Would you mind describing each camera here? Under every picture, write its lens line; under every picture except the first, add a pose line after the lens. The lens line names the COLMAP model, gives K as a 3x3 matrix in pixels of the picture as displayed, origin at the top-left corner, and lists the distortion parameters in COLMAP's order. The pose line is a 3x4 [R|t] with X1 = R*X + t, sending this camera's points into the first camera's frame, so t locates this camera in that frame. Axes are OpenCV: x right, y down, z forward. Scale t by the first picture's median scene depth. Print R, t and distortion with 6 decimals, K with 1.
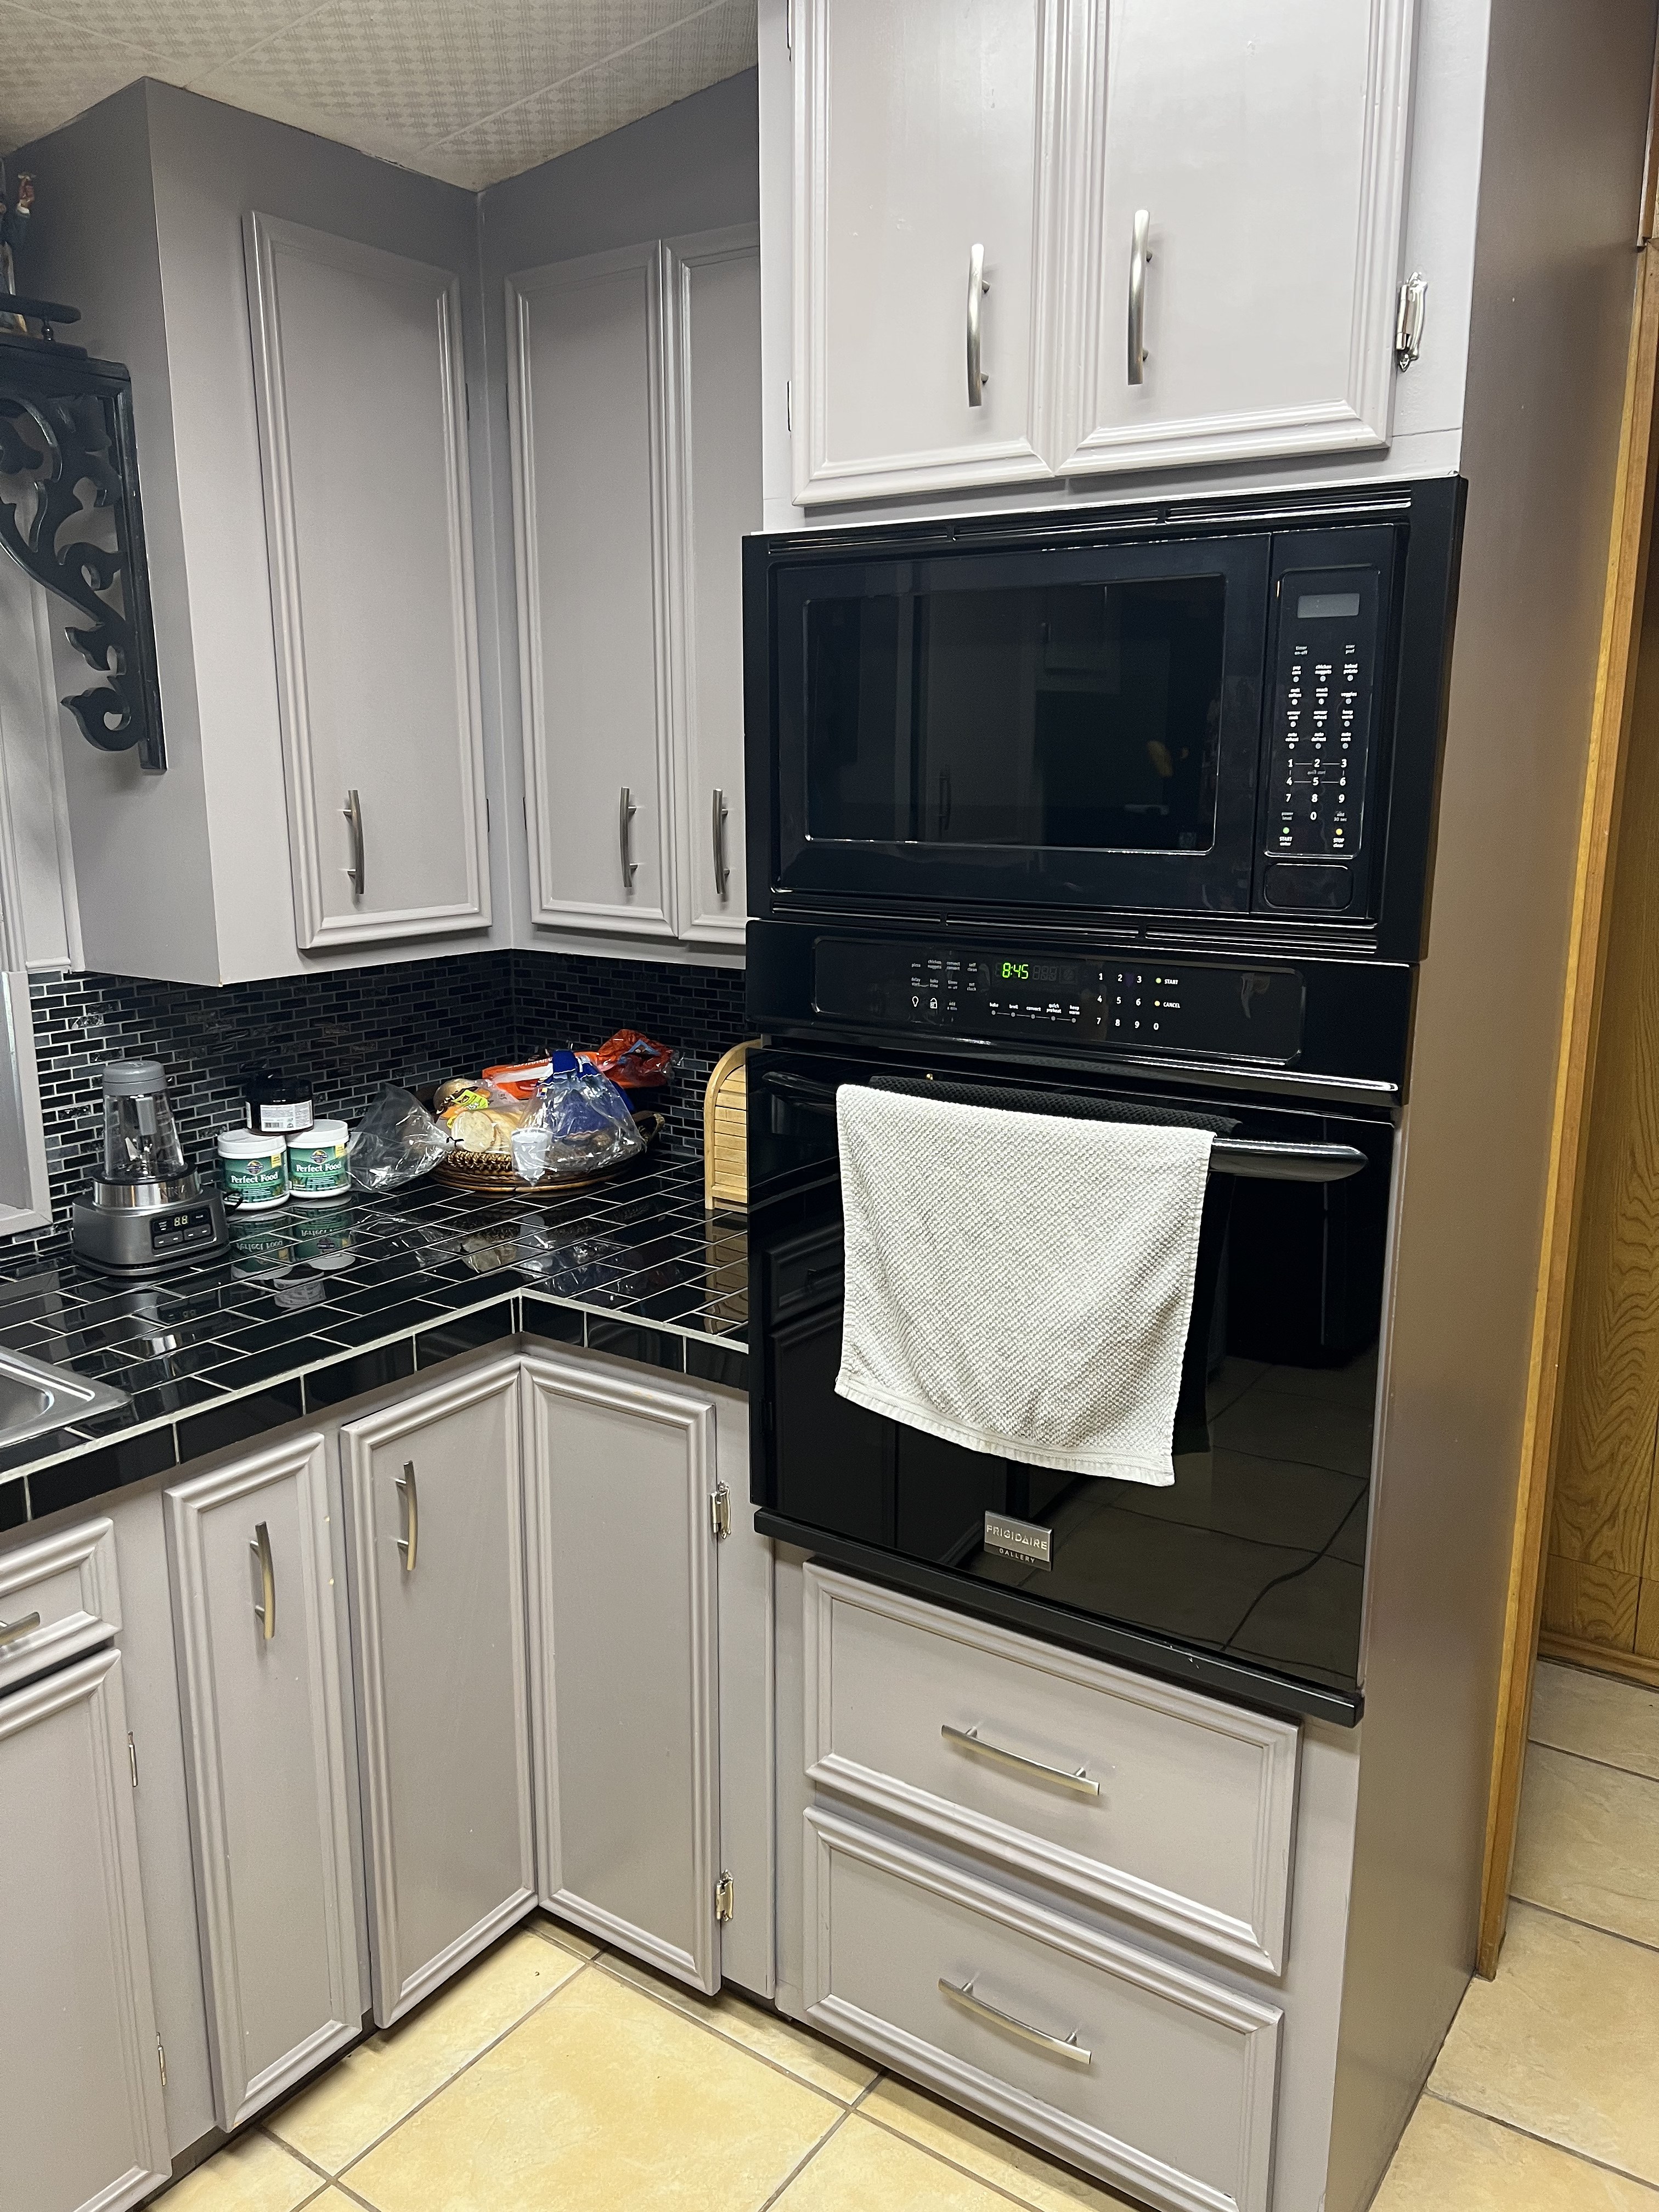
lens RADIAL K [[1667.7, 0, 834.0], [0, 1667.7, 1110.0], [0, 0, 1]] dist [0.023933, -0.007907]
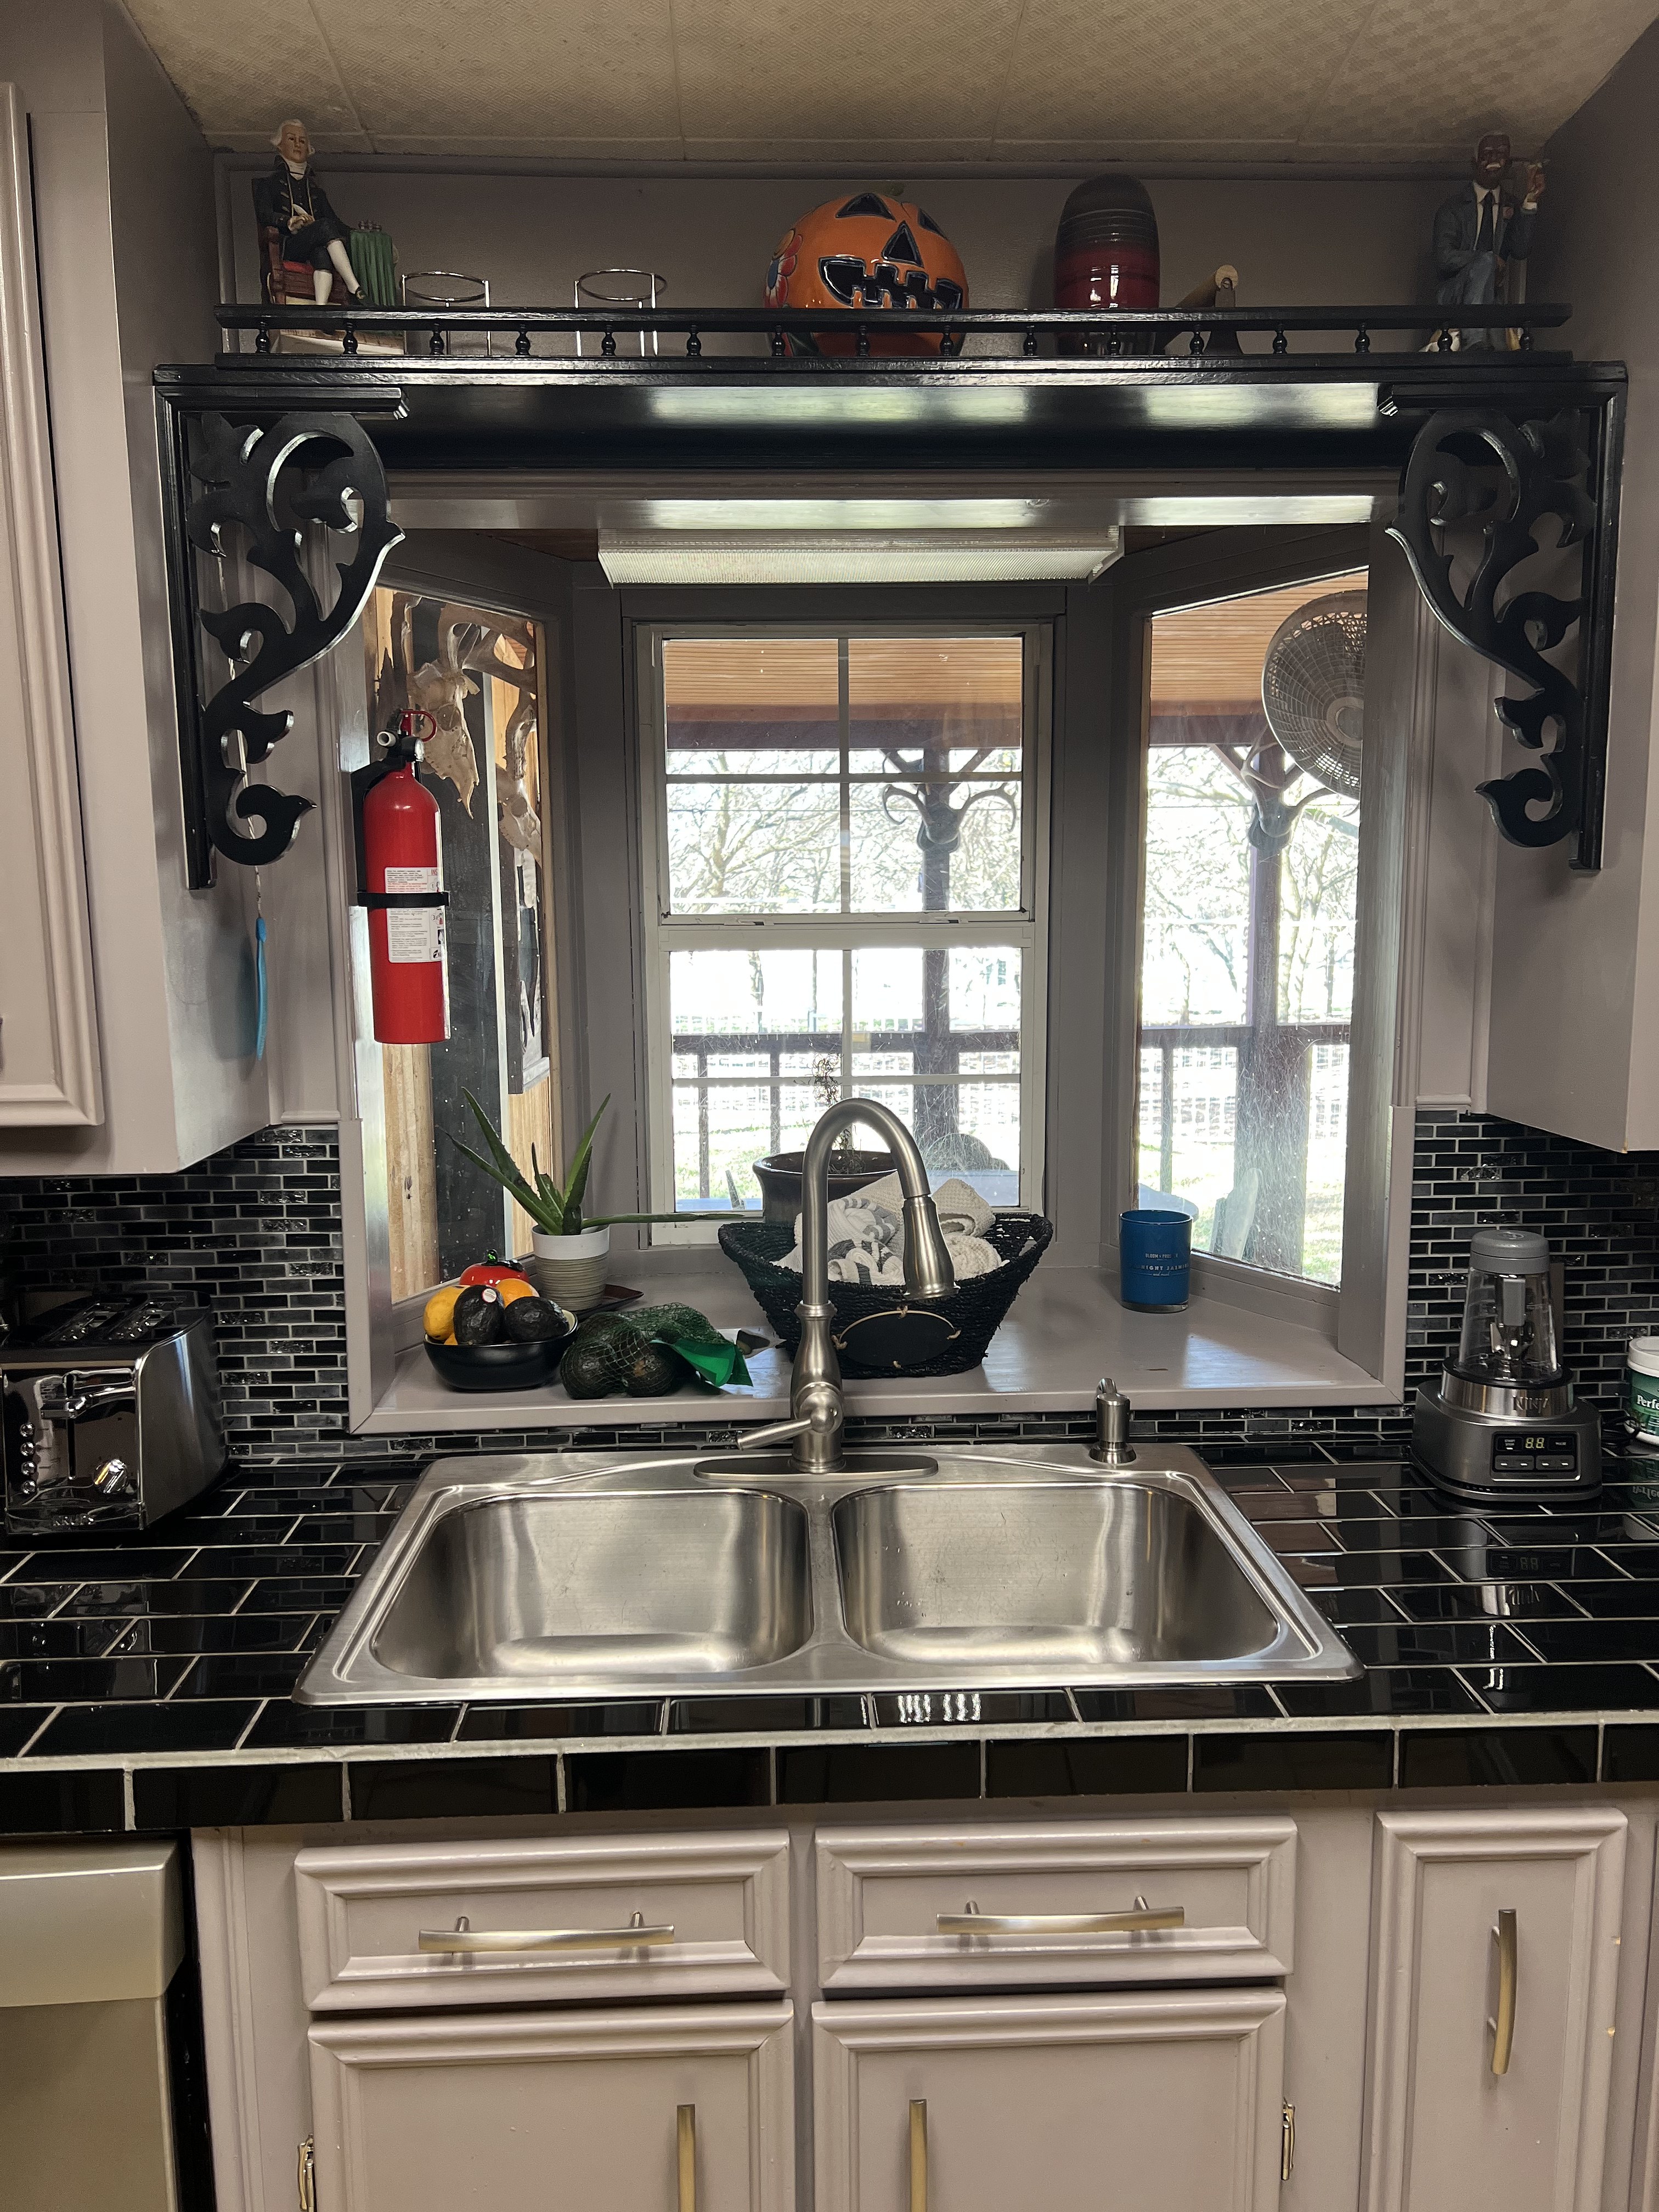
lens RADIAL K [[1667.7, 0, 834.0], [0, 1667.7, 1110.0], [0, 0, 1]] dist [0.023933, -0.007907]
pose [[0.610101, 0.103553, -0.785528, 0.007185], [-0.162109, 0.986764, 0.004175, -0.037609], [0.775563, 0.124794, 0.618813, 0.248555]]
